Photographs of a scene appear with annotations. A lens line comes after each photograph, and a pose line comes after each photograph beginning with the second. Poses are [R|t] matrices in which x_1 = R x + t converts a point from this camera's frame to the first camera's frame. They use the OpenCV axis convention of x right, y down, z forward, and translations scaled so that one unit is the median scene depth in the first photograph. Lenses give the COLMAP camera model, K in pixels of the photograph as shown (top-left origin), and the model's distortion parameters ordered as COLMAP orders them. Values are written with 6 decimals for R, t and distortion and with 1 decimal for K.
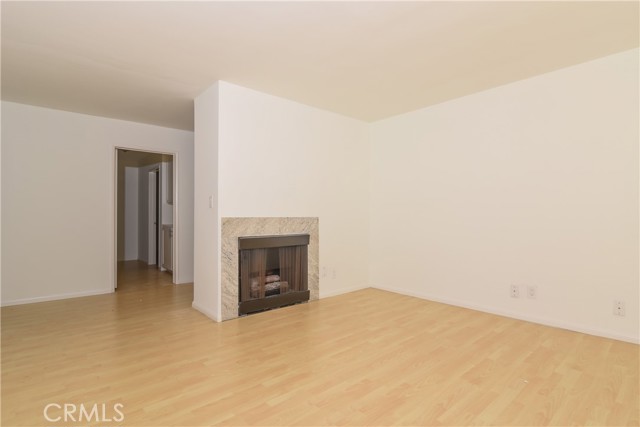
lens RADIAL K [[319.0, 0, 316.9], [0, 319.0, 212.6], [0, 0, 1]] dist [-0.015063, -0.002194]
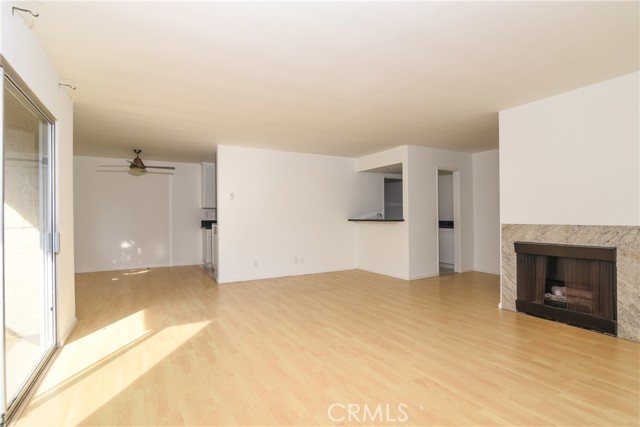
lens RADIAL K [[319.0, 0, 319.5], [0, 319.0, 215.0], [0, 0, 1]] dist [-0.015063, -0.002194]
pose [[-0.190438, 0.000046, -0.981699, 0.976168], [0.021093, 0.999769, -0.004045, -0.026758], [0.981473, -0.021477, -0.190395, 0.523857]]
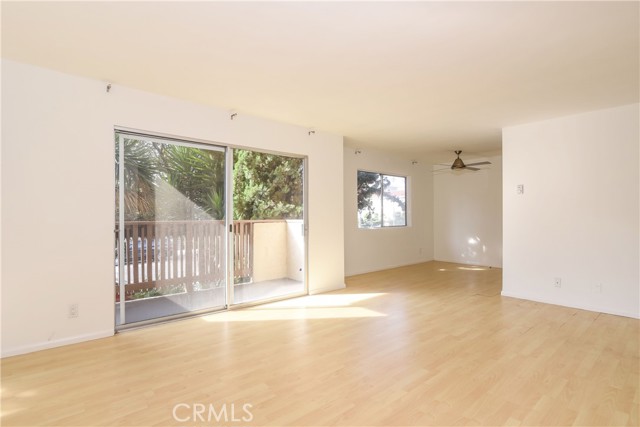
lens RADIAL K [[319.0, 0, 318.2], [0, 319.0, 214.3], [0, 0, 1]] dist [-0.015063, -0.002194]
pose [[-0.999980, 0.002147, -0.005965, 0.252976], [0.002242, 0.999872, -0.015842, -0.018512], [0.005930, -0.015855, -0.999857, 1.058365]]
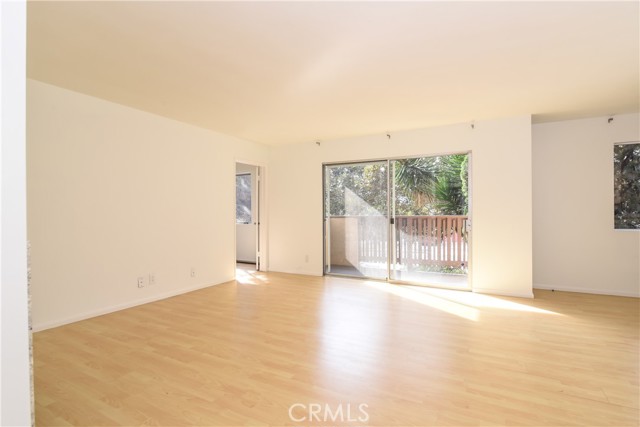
lens RADIAL K [[319.0, 0, 317.0], [0, 319.0, 215.8], [0, 0, 1]] dist [-0.015063, -0.002194]
pose [[-0.360784, -0.007588, 0.932618, -0.733143], [-0.006181, 0.999964, 0.005745, -0.019584], [-0.932629, -0.003692, -0.360818, 0.780335]]
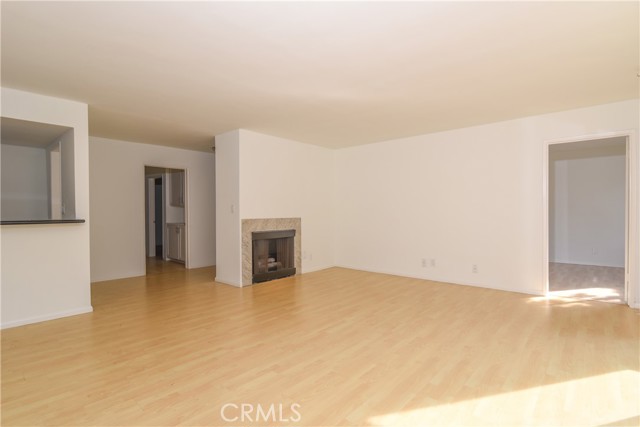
lens RADIAL K [[319.0, 0, 317.3], [0, 319.0, 212.4], [0, 0, 1]] dist [-0.015063, -0.002194]
pose [[0.990657, -0.004362, 0.136309, -0.141797], [0.002299, 0.999880, 0.015291, -0.037711], [-0.136360, -0.014835, 0.990548, -0.534917]]
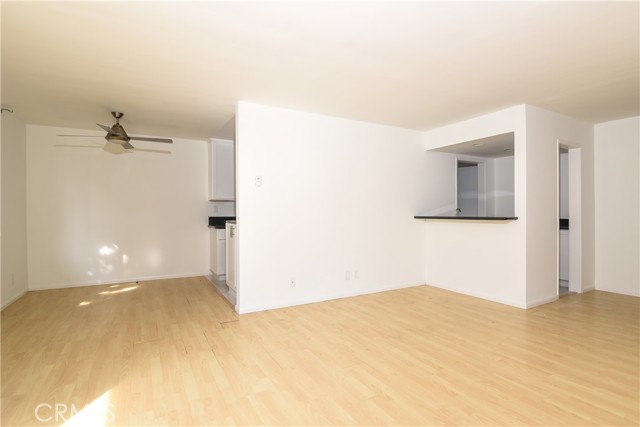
lens RADIAL K [[319.0, 0, 318.9], [0, 319.0, 215.0], [0, 0, 1]] dist [-0.015063, -0.002194]
pose [[-0.196179, 0.012395, -0.980490, 0.453841], [0.017586, 0.999804, 0.009121, -0.029757], [0.980410, -0.015453, -0.196359, 0.169027]]
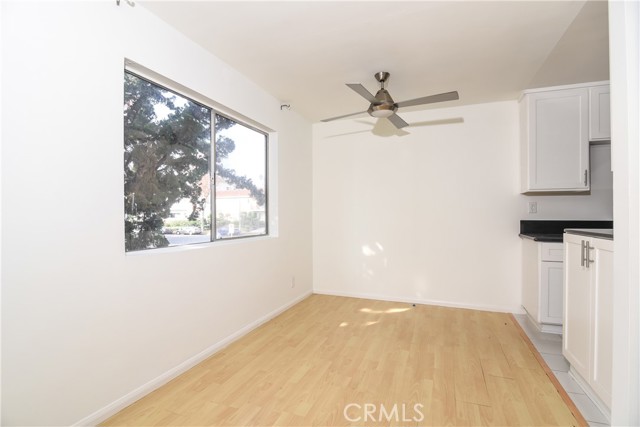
lens RADIAL K [[312.3, 0, 315.9], [0, 312.3, 215.3], [0, 0, 1]] dist [-0.028800, 0.000015]
pose [[-0.887013, 0.001457, -0.461742, -0.033944], [0.008565, 0.999875, -0.013300, -0.023815], [0.461664, -0.015752, -0.886915, -0.154220]]
